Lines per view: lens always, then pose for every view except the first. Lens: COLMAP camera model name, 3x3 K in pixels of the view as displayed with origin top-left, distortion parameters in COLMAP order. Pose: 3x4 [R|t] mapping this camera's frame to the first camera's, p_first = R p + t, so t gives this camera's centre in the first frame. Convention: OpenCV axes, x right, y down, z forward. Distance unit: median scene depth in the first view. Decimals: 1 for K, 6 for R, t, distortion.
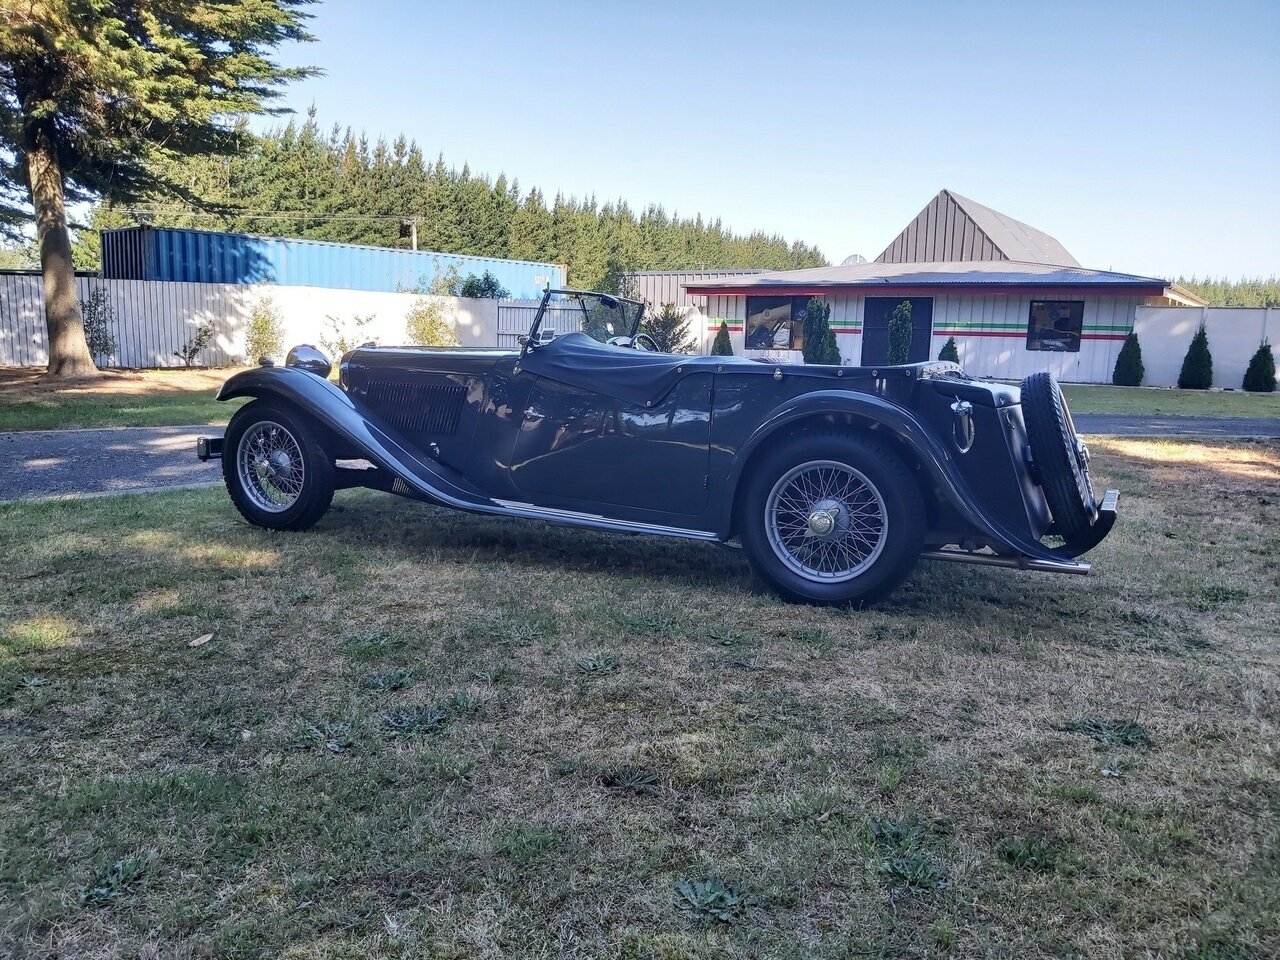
lens RADIAL K [[985.6, 0, 633.4], [0, 985.6, 483.6], [0, 0, 1]] dist [0.085311, -0.160386]
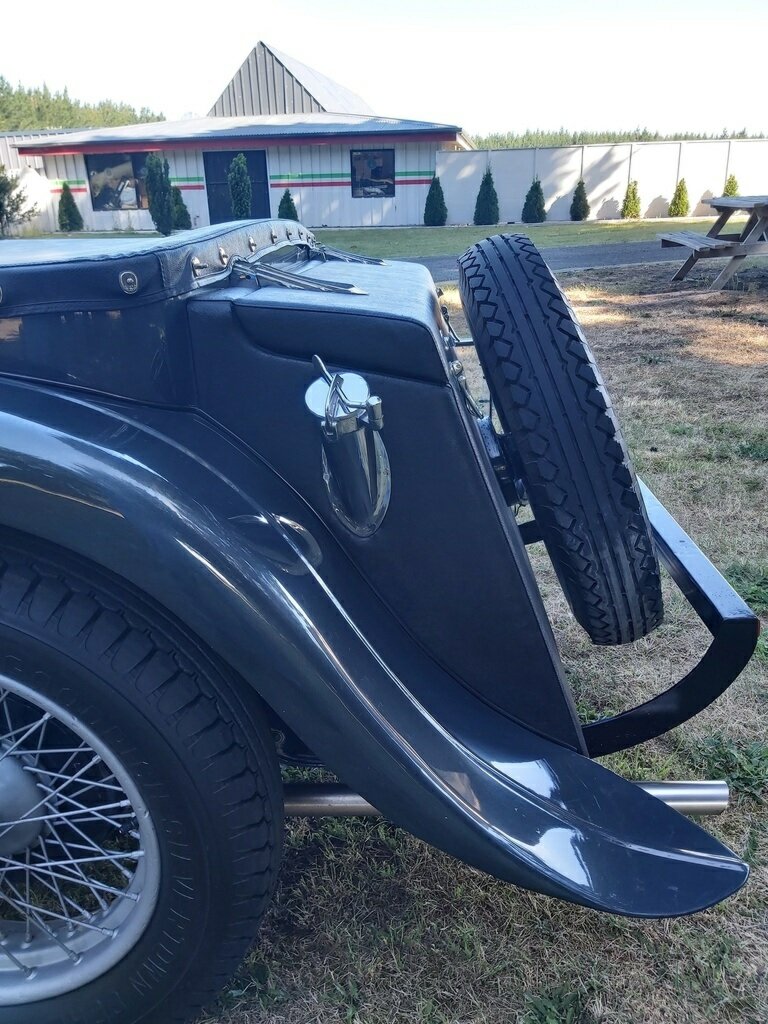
lens RADIAL K [[788.5, 0, 384.0], [0, 788.5, 512.0], [0, 0, 1]] dist [0.085311, -0.160386]
pose [[0.912458, -0.197576, 0.358308, 0.034488], [0.110055, 0.961930, 0.250158, -0.013492], [-0.394093, -0.188825, 0.899464, 0.106677]]
